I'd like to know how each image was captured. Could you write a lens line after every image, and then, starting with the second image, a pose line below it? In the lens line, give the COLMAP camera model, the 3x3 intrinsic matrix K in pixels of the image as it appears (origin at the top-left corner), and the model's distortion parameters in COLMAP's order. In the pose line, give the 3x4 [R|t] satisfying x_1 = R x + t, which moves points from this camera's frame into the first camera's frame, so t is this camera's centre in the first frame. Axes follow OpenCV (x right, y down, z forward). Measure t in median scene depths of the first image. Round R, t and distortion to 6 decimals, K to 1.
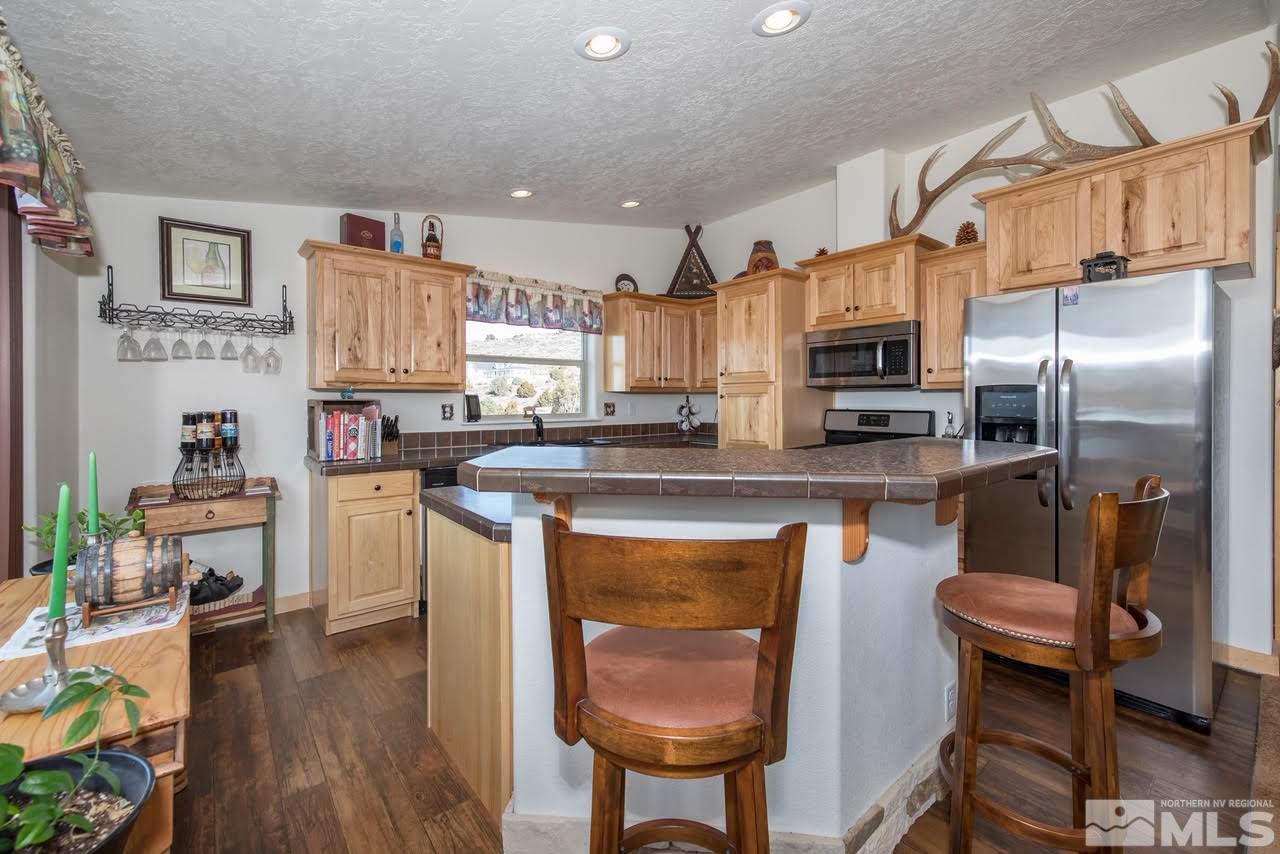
lens RADIAL K [[535.3, 0, 640.5], [0, 535.3, 399.3], [0, 0, 1]] dist [0.000394, 0.000025]
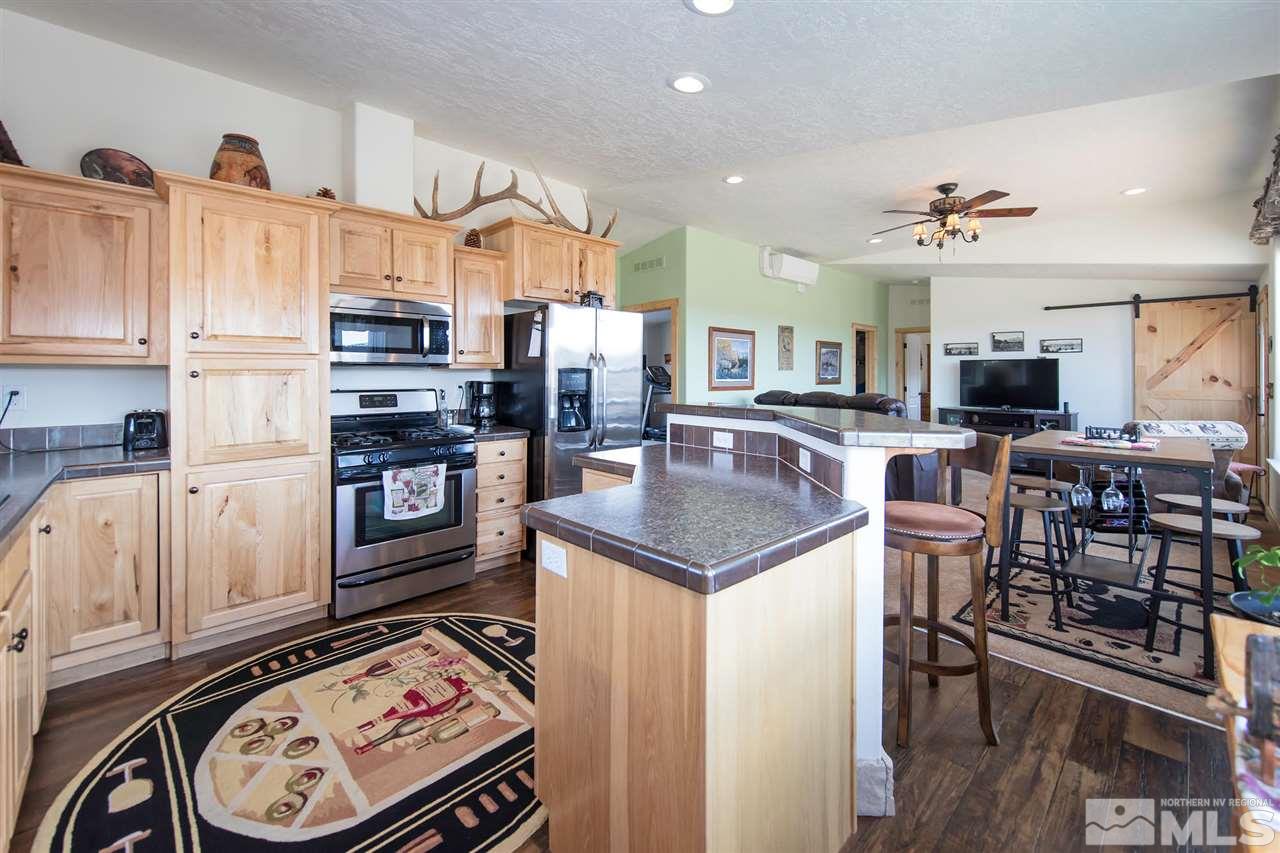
lens RADIAL K [[522.9, 0, 644.9], [0, 522.9, 378.2], [0, 0, 1]] dist [0.000426, 0.000021]
pose [[-0.091698, -0.002193, 0.995784, -0.536257], [0.000106, 0.999998, 0.002212, -0.002102], [-0.995787, 0.000308, -0.091698, 0.674880]]
